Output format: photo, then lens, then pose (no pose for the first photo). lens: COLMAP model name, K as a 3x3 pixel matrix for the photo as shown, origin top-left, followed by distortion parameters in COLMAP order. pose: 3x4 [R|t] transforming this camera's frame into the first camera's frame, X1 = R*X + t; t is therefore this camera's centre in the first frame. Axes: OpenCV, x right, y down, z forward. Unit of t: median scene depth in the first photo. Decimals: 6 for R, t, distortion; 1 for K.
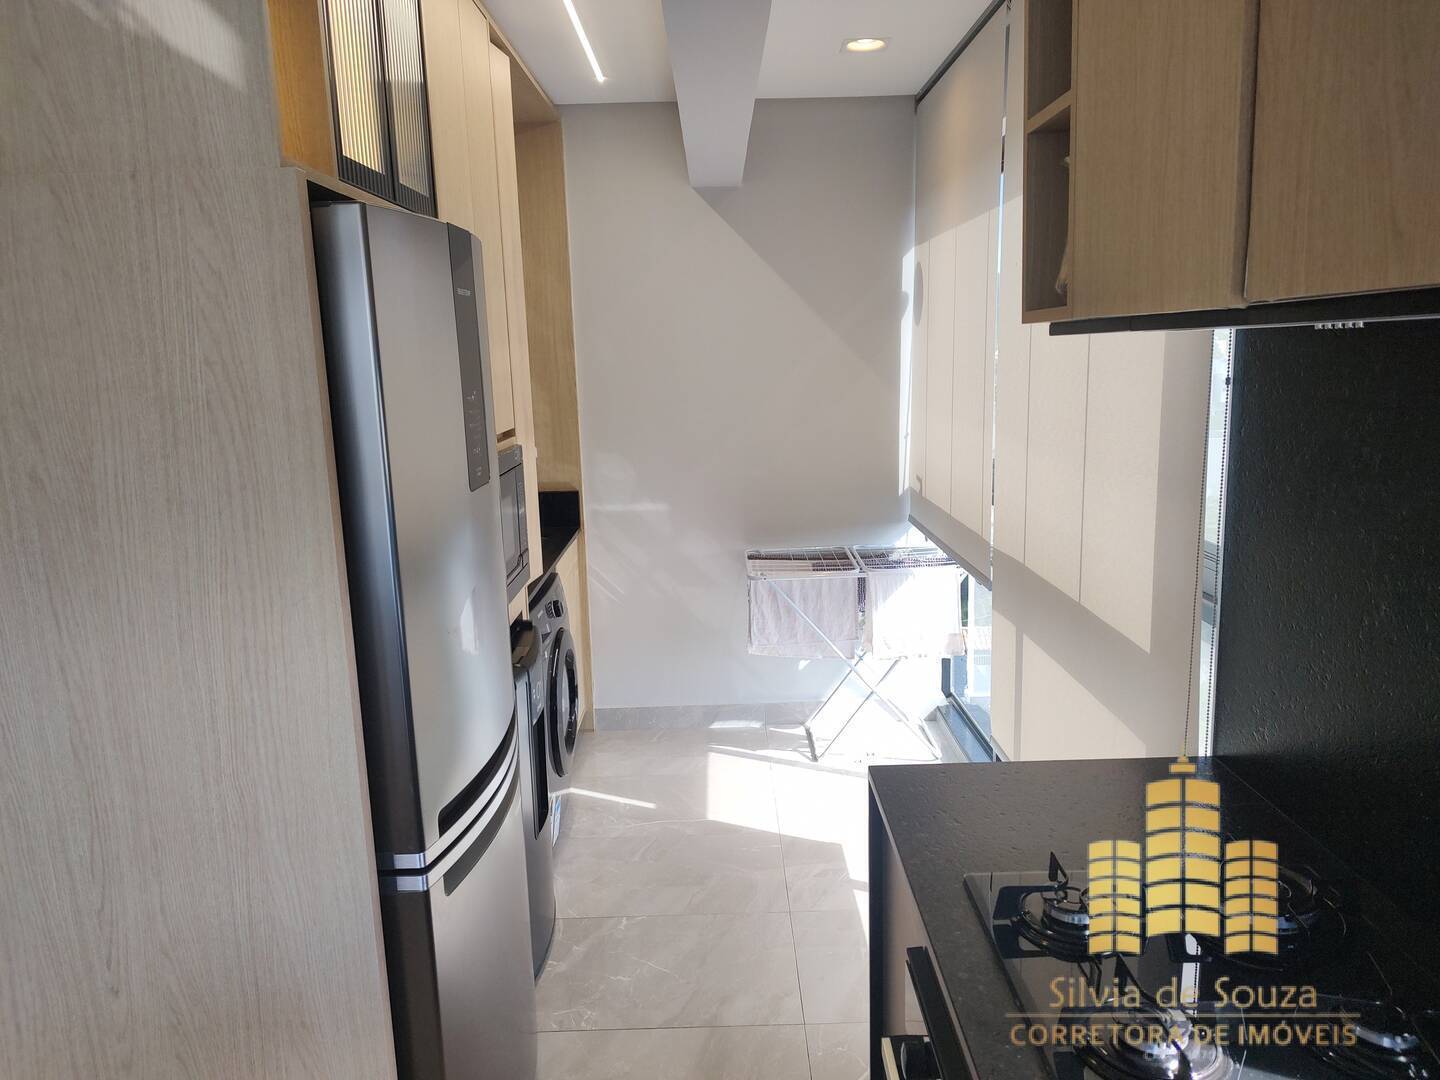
lens RADIAL K [[1028.3, 0, 719.8], [0, 1028.3, 534.3], [0, 0, 1]] dist [0.001712, 0.003629]
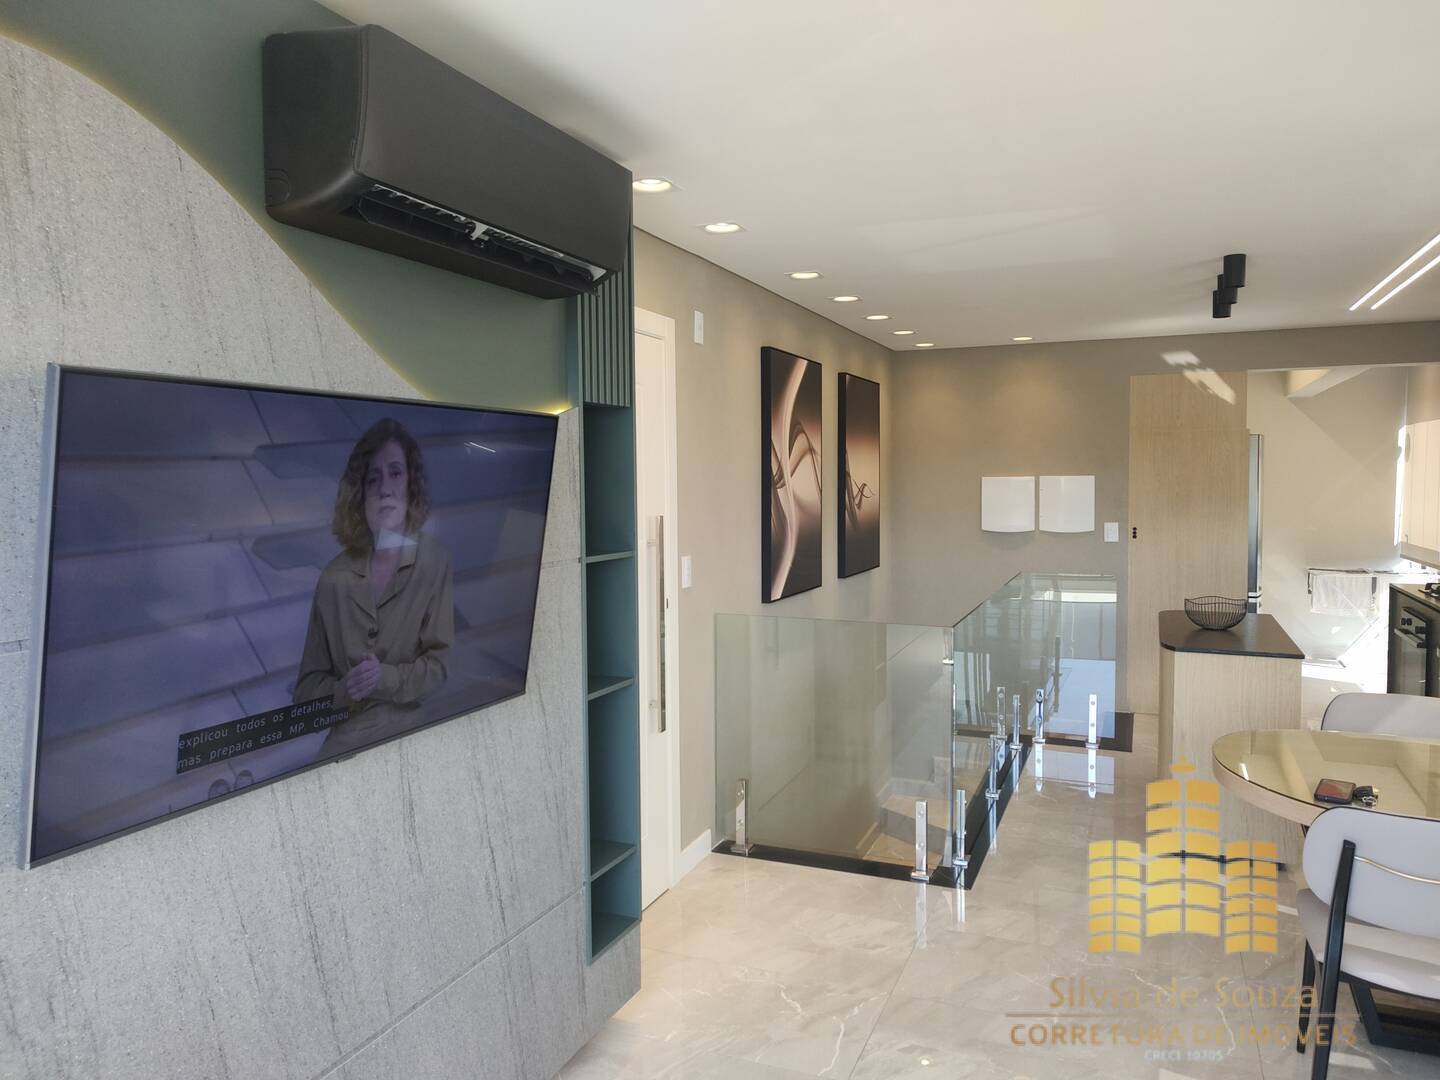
lens RADIAL K [[1028.3, 0, 719.8], [0, 1028.3, 534.3], [0, 0, 1]] dist [0.001712, 0.003629]
pose [[0.917856, 0.034277, -0.395432, -0.641747], [-0.079409, 0.991980, -0.098331, 0.656900], [0.388890, 0.121655, 0.913217, -3.589797]]
